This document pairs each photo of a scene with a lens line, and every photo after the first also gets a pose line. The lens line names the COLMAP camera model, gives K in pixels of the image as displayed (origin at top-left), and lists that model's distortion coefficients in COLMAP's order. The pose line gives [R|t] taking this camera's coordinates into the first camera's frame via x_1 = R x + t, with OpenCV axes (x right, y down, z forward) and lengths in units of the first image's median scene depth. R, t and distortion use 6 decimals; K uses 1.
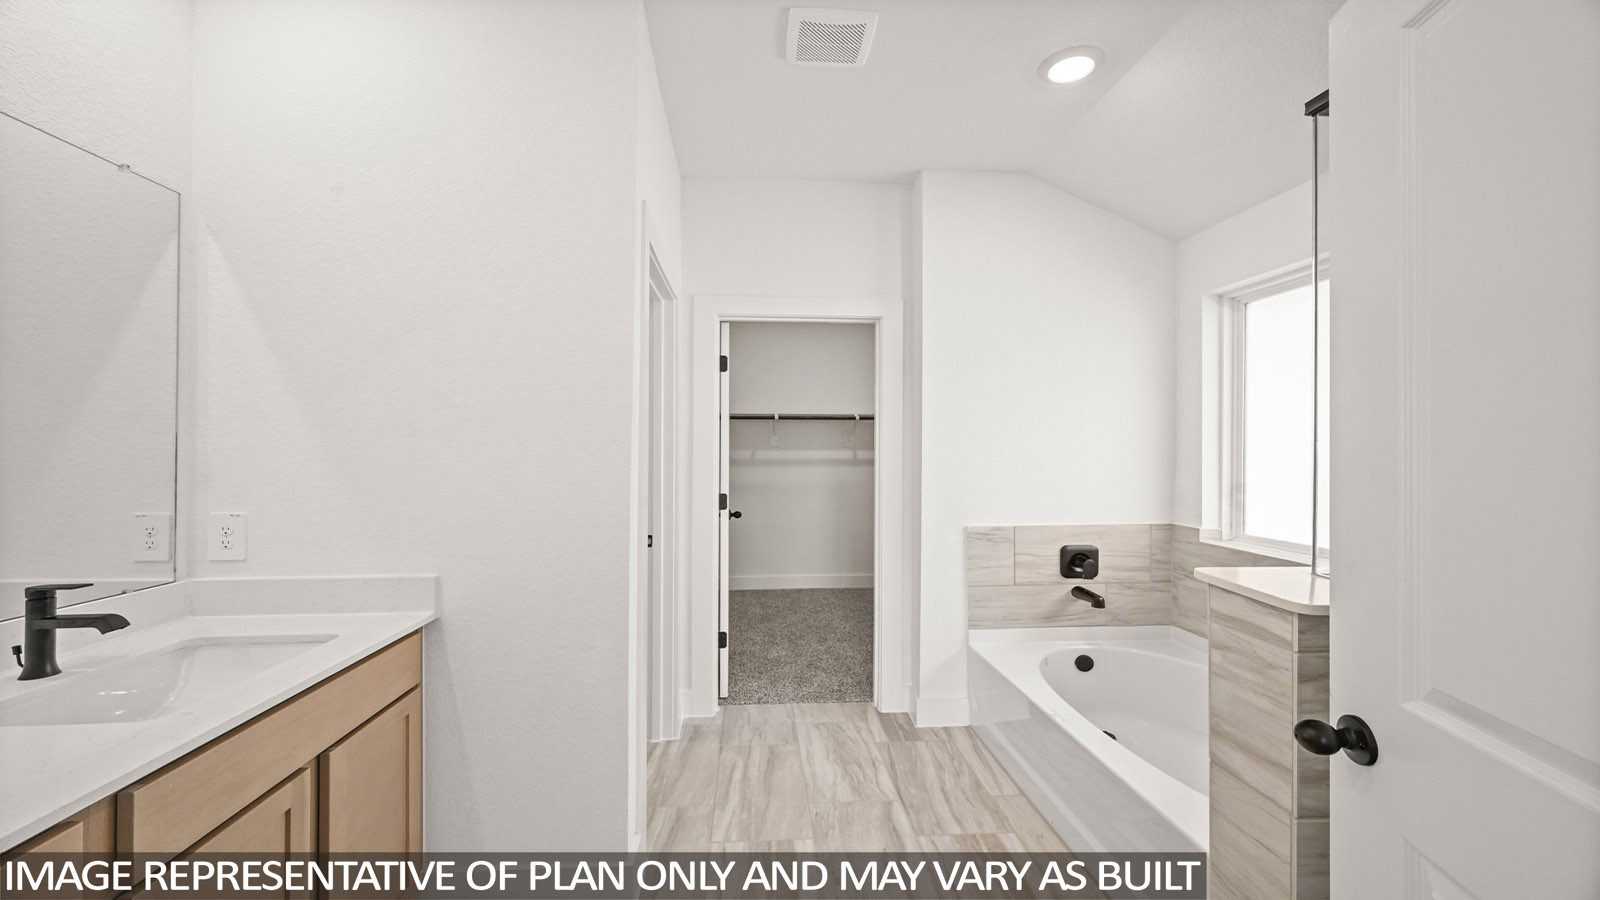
lens RADIAL K [[635.4, 0, 800.0], [0, 635.4, 450.0], [0, 0, 1]] dist [-0.000612, -0.000029]
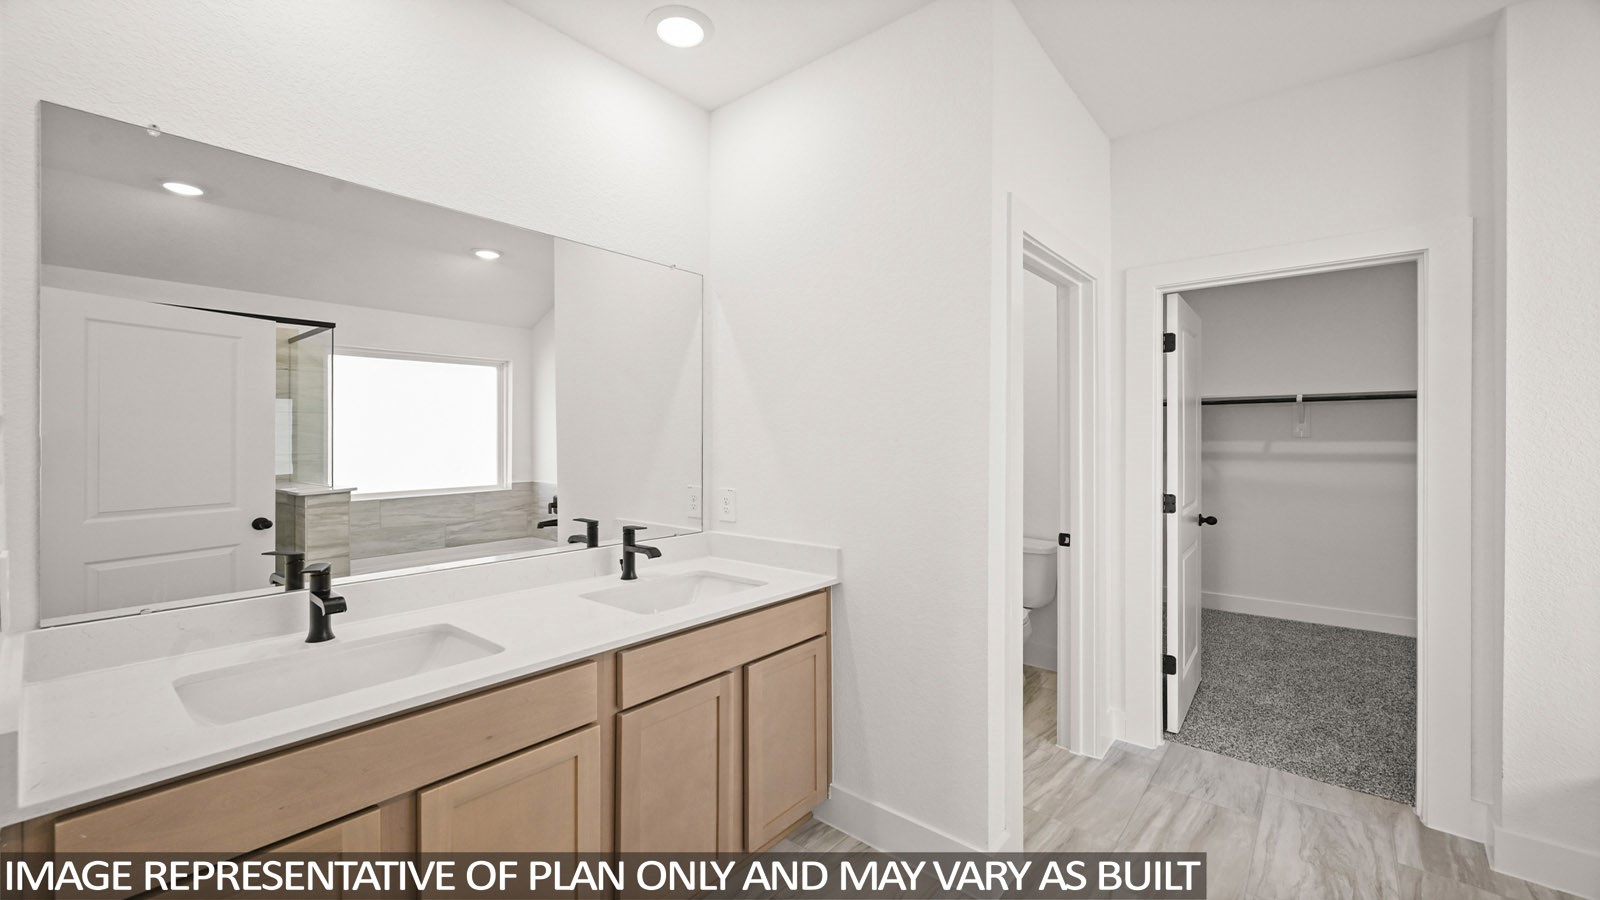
lens RADIAL K [[639.8, 0, 800.1], [0, 639.8, 442.8], [0, 0, 1]] dist [0.001841, 0.000176]
pose [[0.713009, -0.001486, -0.701154, 0.138088], [0.004446, 0.999987, 0.002402, -0.005042], [0.701141, -0.004830, 0.713006, 0.038149]]
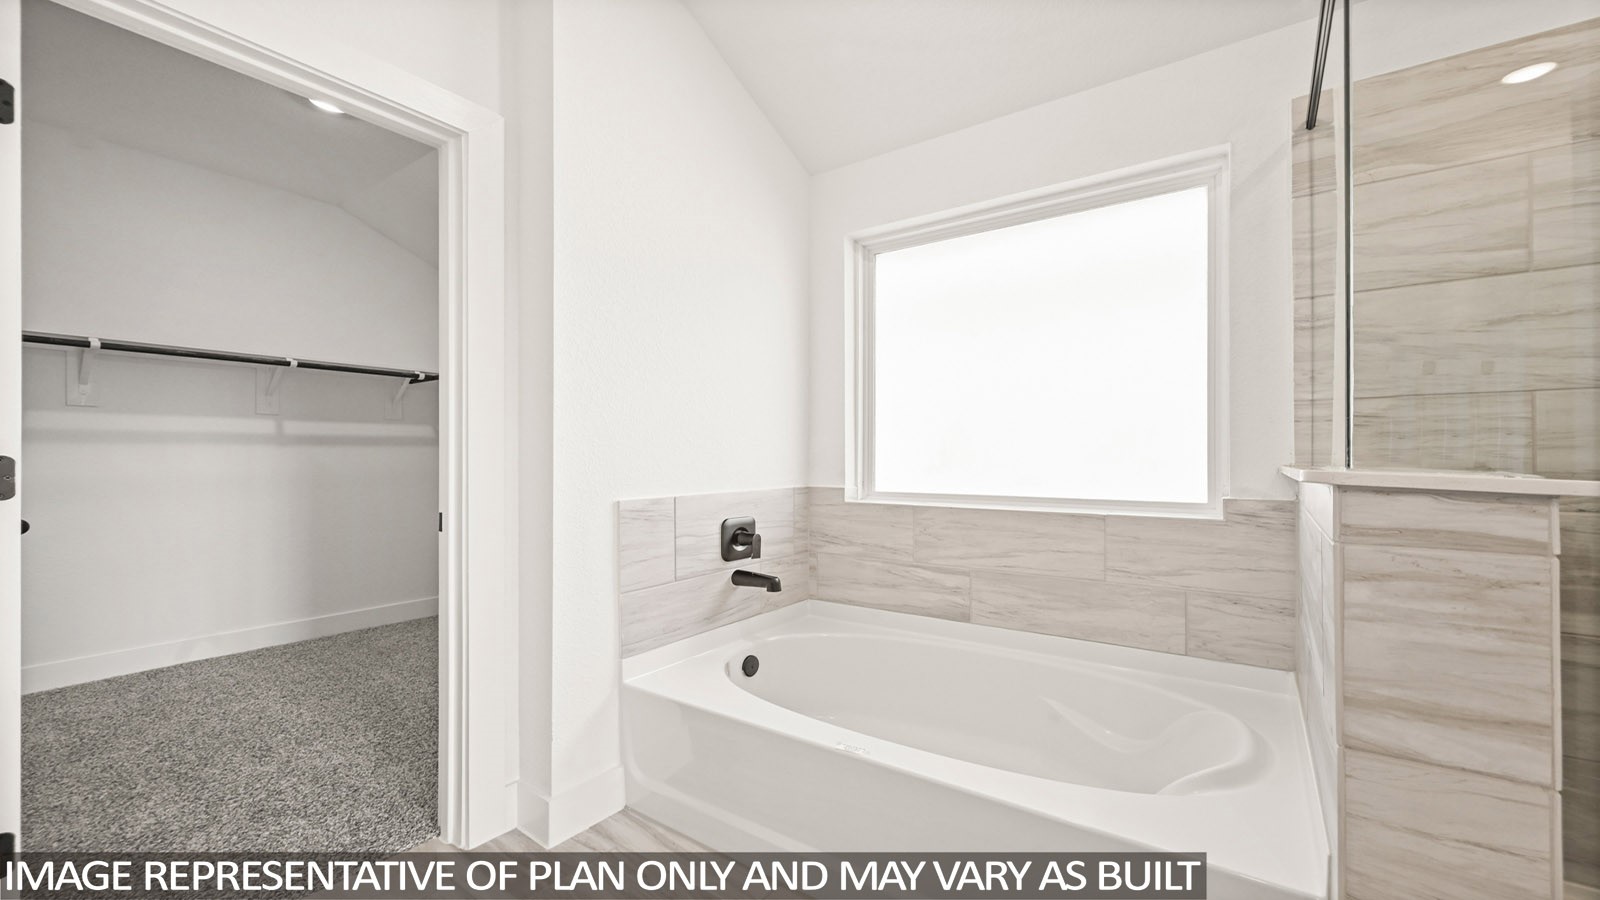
lens RADIAL K [[631.3, 0, 800.3], [0, 631.3, 458.8], [0, 0, 1]] dist [0.000228, 0.000064]
pose [[0.644720, -0.005047, 0.764402, -0.108964], [0.005080, 0.999984, 0.002318, 0.076631], [-0.764402, 0.002389, 0.644735, 0.443111]]
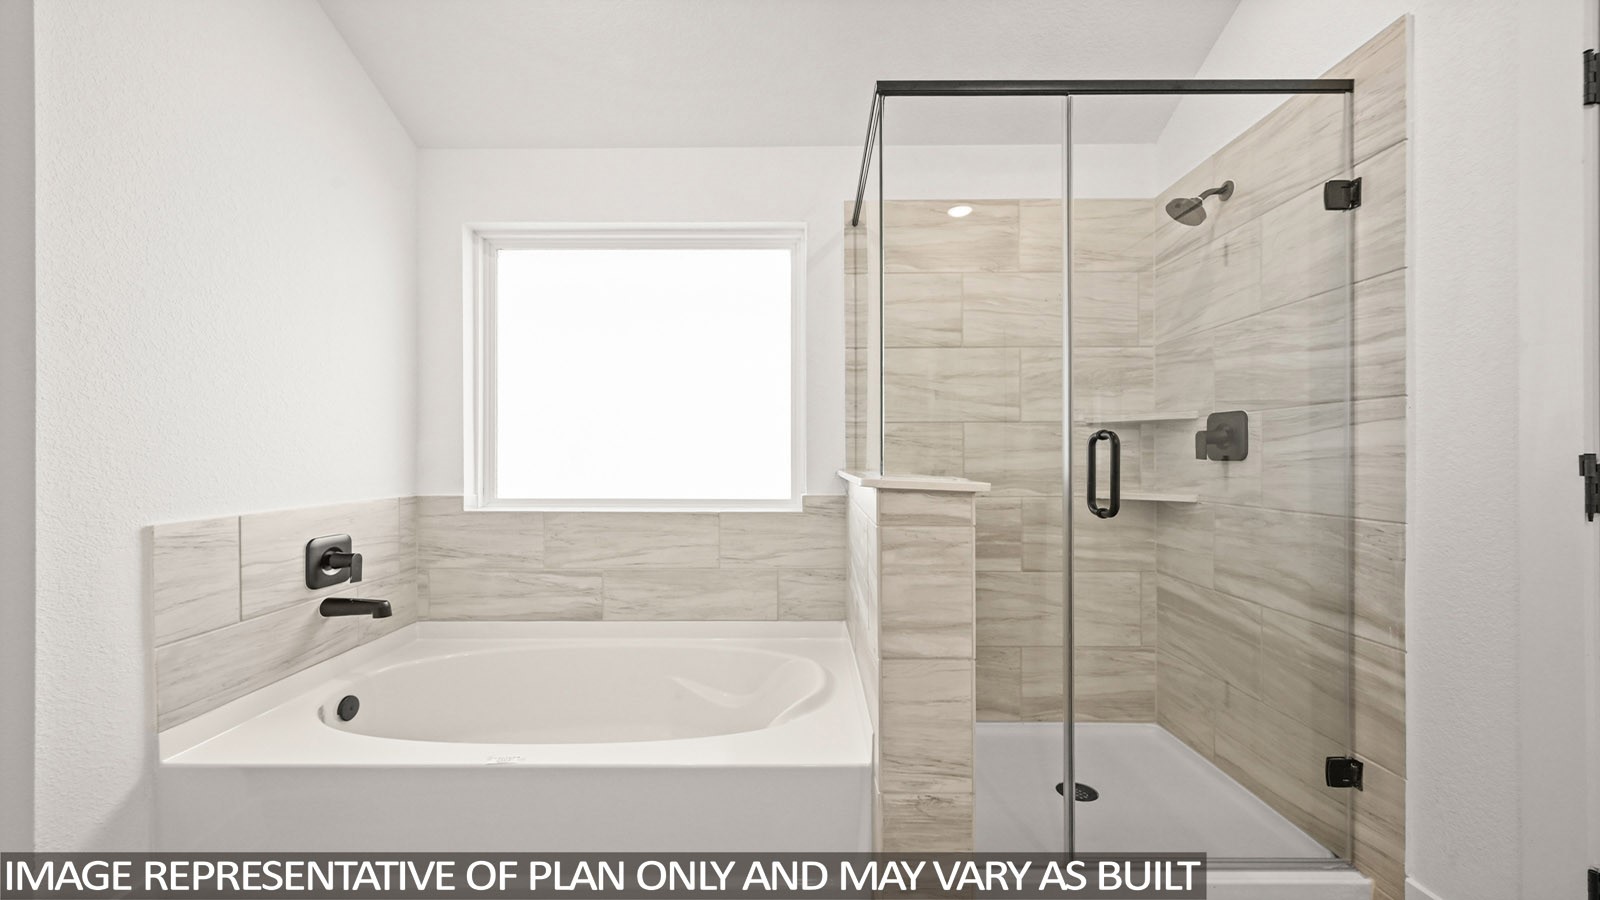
lens RADIAL K [[641.2, 0, 796.0], [0, 641.2, 458.5], [0, 0, 1]] dist [0.000091, 0.000146]
pose [[0.092313, -0.007013, 0.995705, -0.183396], [0.002585, 0.999974, 0.006803, 0.066387], [-0.995727, 0.001945, 0.092328, 0.458339]]
